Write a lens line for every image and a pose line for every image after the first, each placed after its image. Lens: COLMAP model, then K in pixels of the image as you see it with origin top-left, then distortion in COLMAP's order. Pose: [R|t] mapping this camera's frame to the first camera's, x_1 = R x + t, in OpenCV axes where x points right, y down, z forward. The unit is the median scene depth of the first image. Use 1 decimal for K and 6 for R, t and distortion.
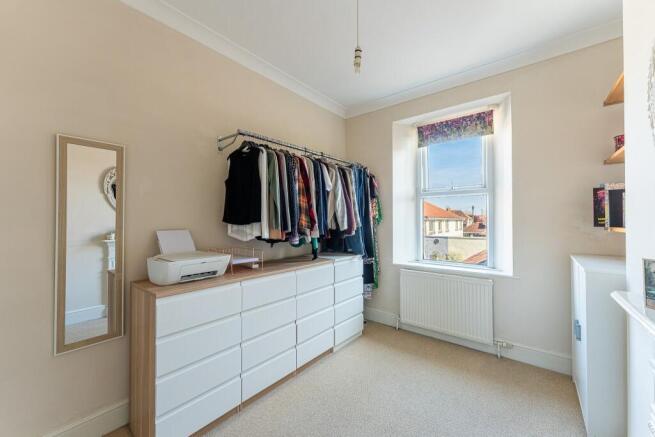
lens RADIAL K [[262.4, 0, 325.8], [0, 262.4, 218.3], [0, 0, 1]] dist [0.002590, 0.000073]
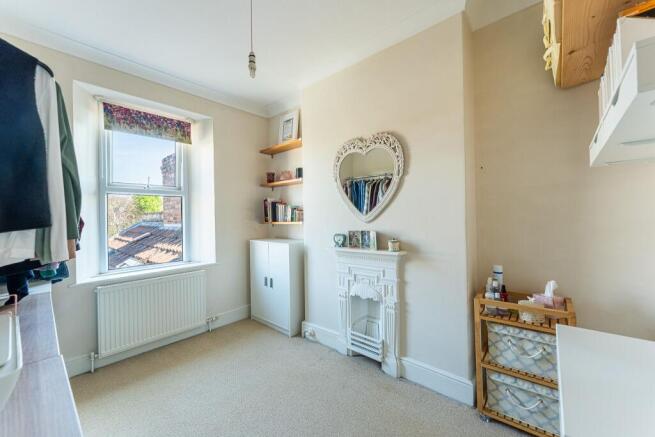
lens RADIAL K [[262.4, 0, 325.6], [0, 262.4, 217.1], [0, 0, 1]] dist [0.002590, 0.000073]
pose [[0.039218, -0.002899, 0.999226, -0.469393], [0.010076, 0.999946, 0.002506, -0.000415], [-0.999180, 0.009970, 0.039245, 0.356183]]
